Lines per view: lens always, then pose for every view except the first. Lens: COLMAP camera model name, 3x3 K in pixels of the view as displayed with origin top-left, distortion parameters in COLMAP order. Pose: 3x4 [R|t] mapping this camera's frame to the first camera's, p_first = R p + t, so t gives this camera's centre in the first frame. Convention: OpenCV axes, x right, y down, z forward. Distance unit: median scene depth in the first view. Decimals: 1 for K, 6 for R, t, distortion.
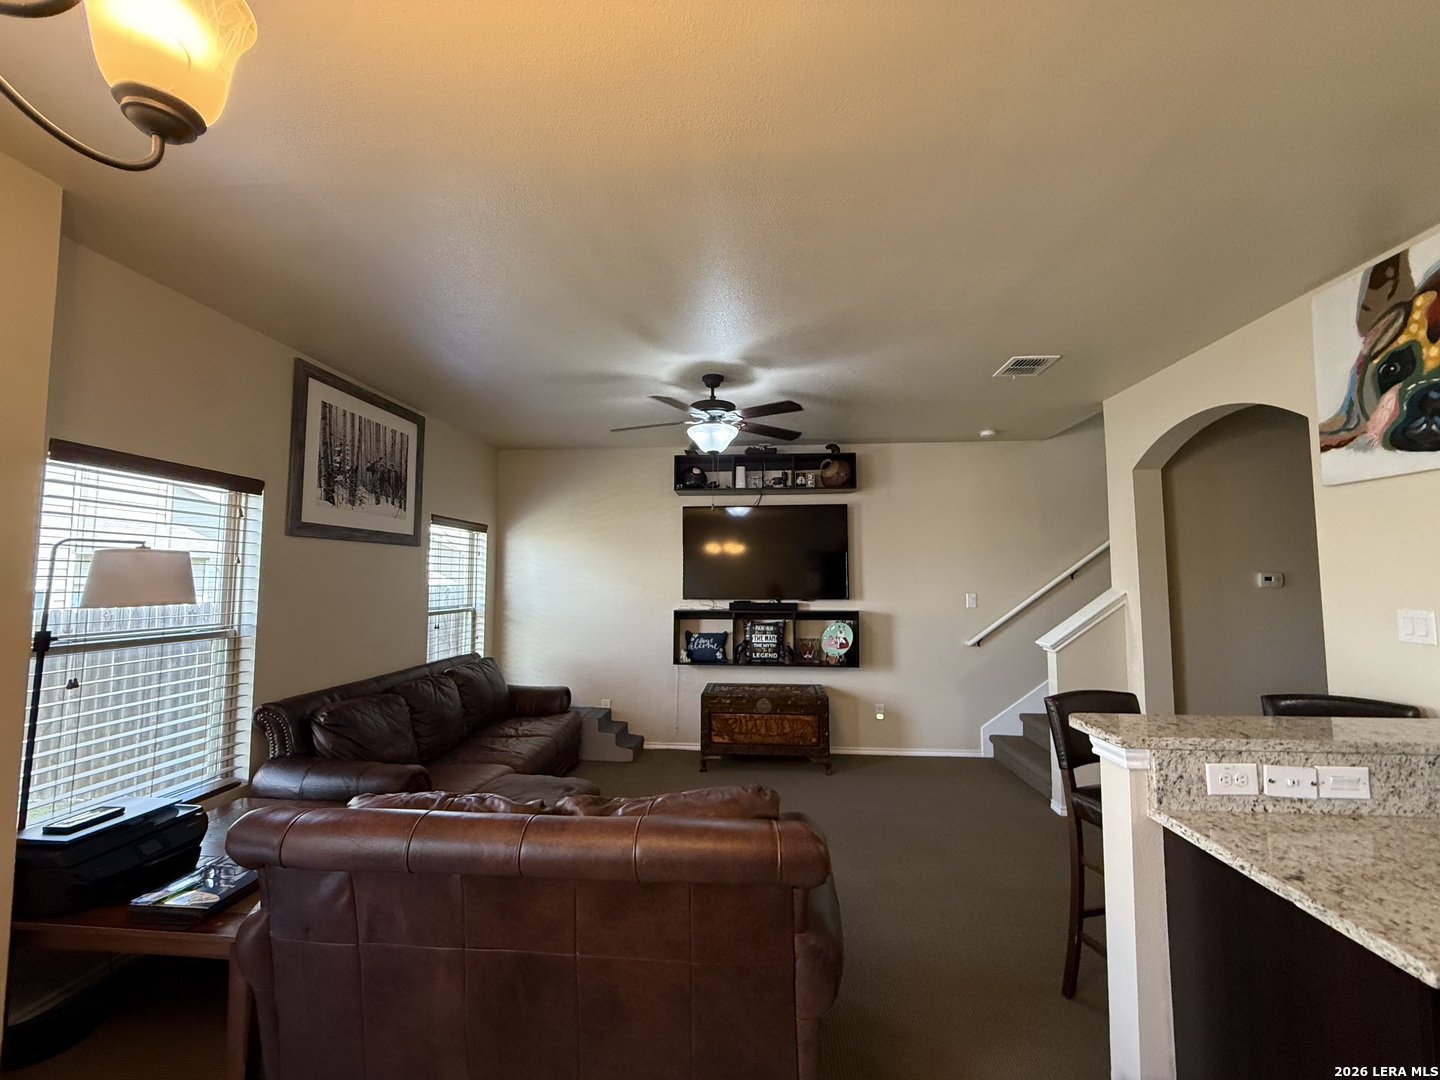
lens RADIAL K [[571.3, 0, 714.1], [0, 571.3, 540.1], [0, 0, 1]] dist [-0.007431, 0.000188]
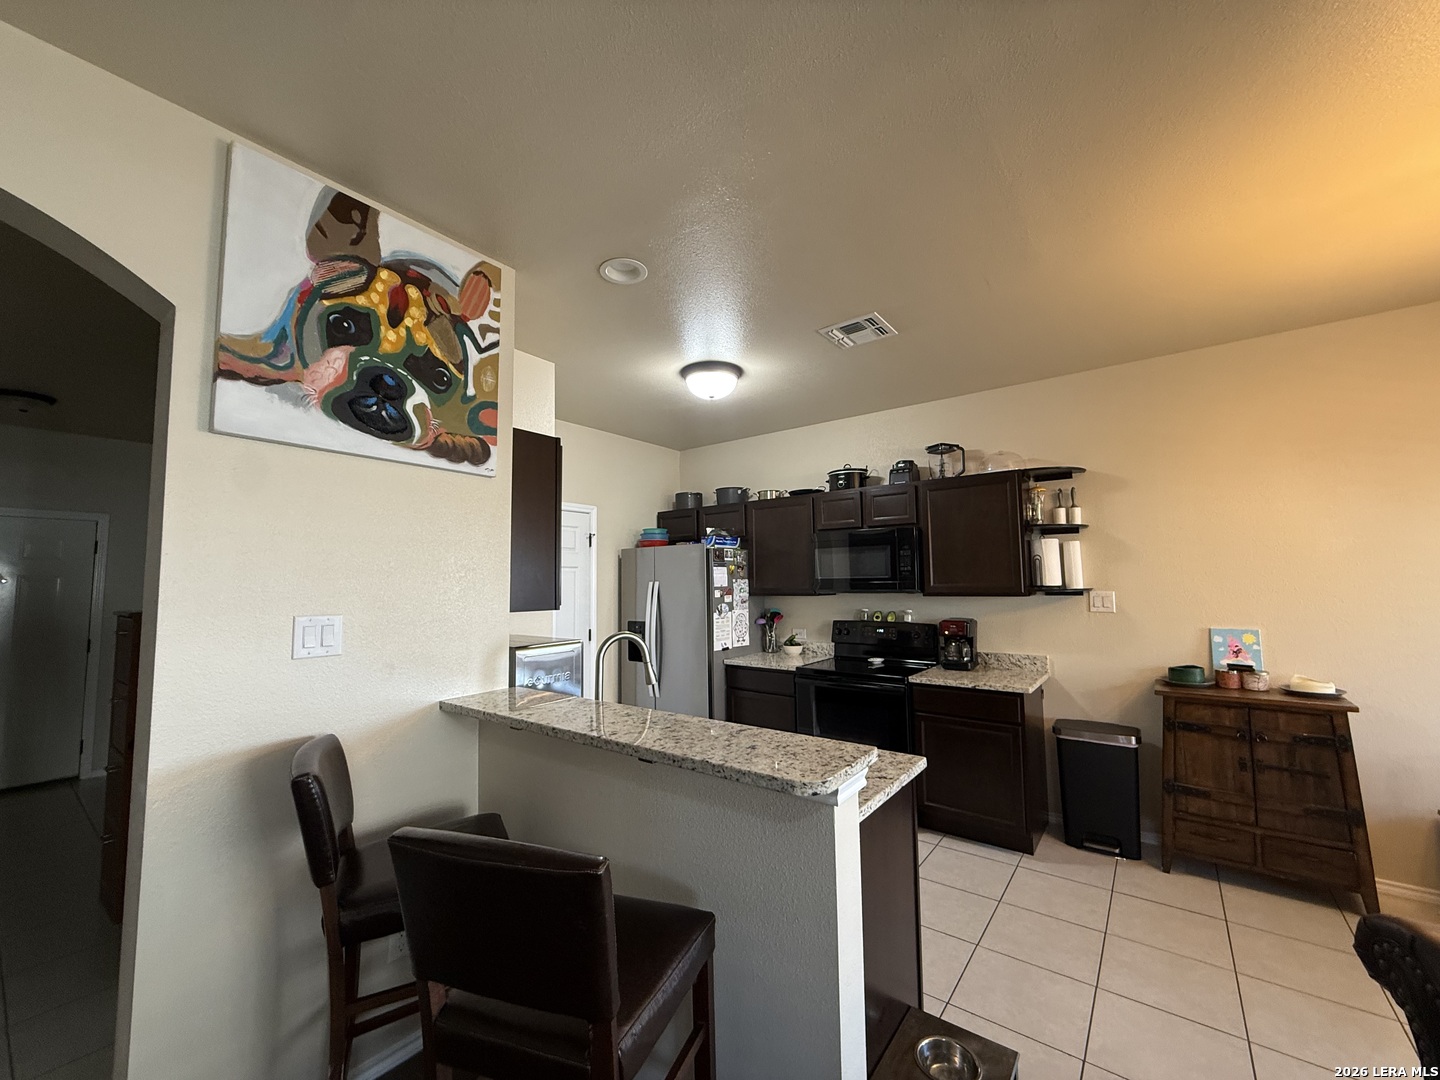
lens RADIAL K [[571.3, 0, 710.9], [0, 571.3, 548.3], [0, 0, 1]] dist [-0.007431, 0.000188]
pose [[-0.835195, 0.044466, 0.548153, 0.231102], [-0.027572, 0.992087, -0.122487, 0.083555], [-0.549262, -0.117414, -0.827360, 1.024827]]
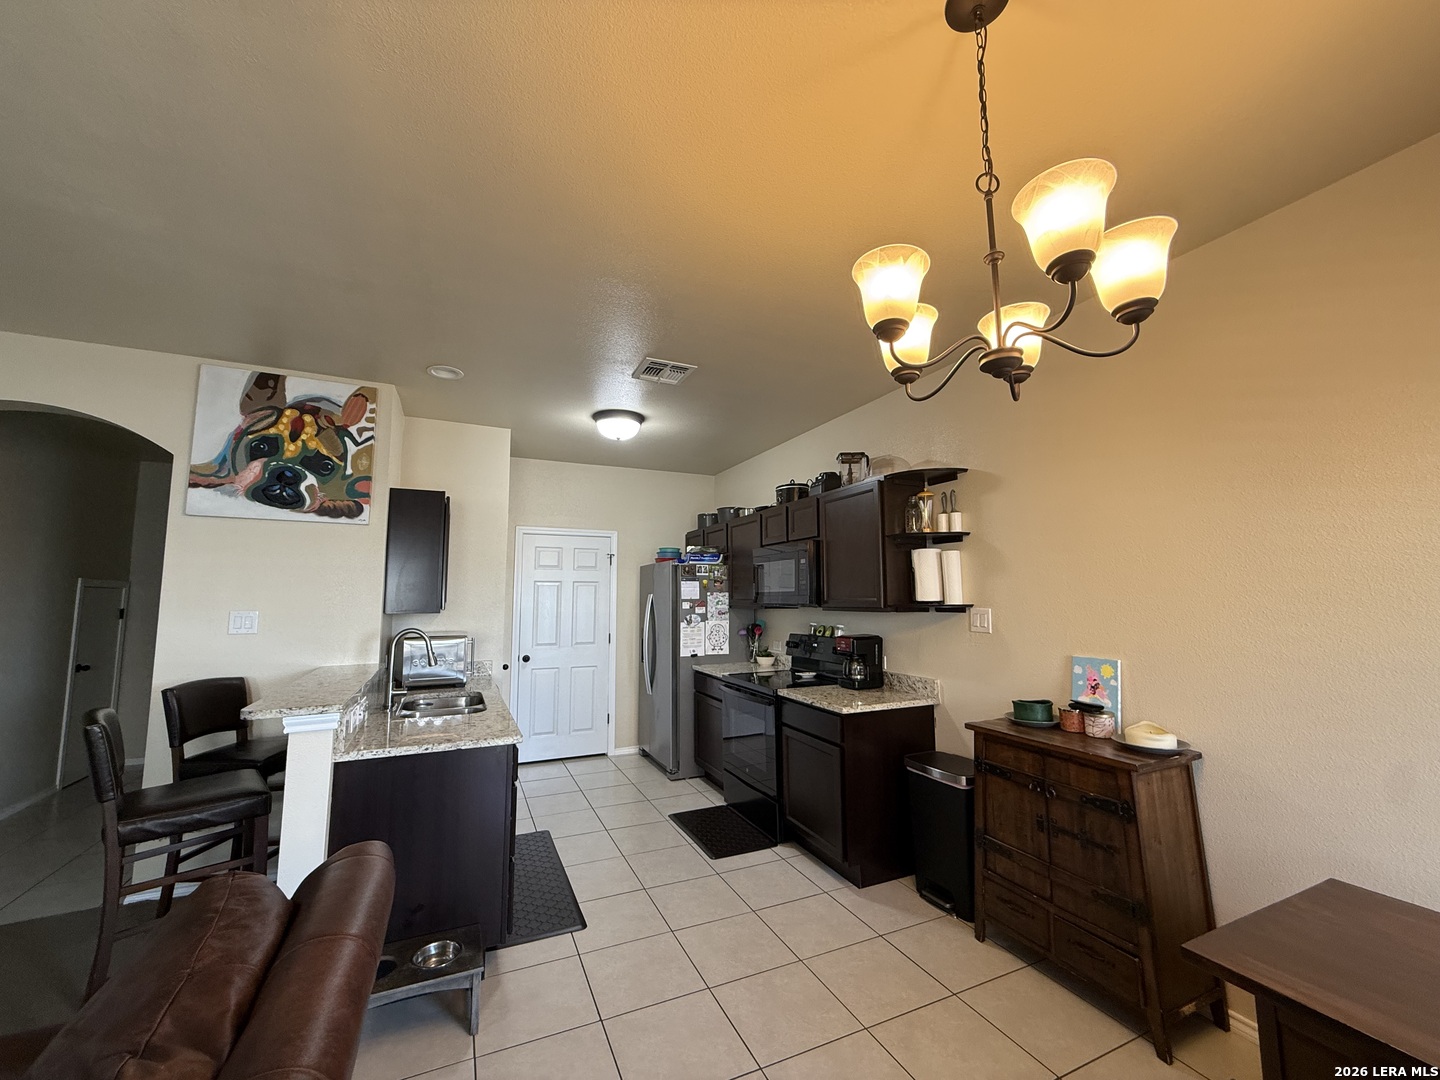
lens RADIAL K [[571.3, 0, 711.6], [0, 571.3, 545.2], [0, 0, 1]] dist [-0.007431, 0.000188]
pose [[-0.489711, 0.082671, 0.867957, -0.478169], [-0.060176, 0.989916, -0.128239, 0.052364], [-0.869806, -0.115030, -0.479798, 0.499826]]
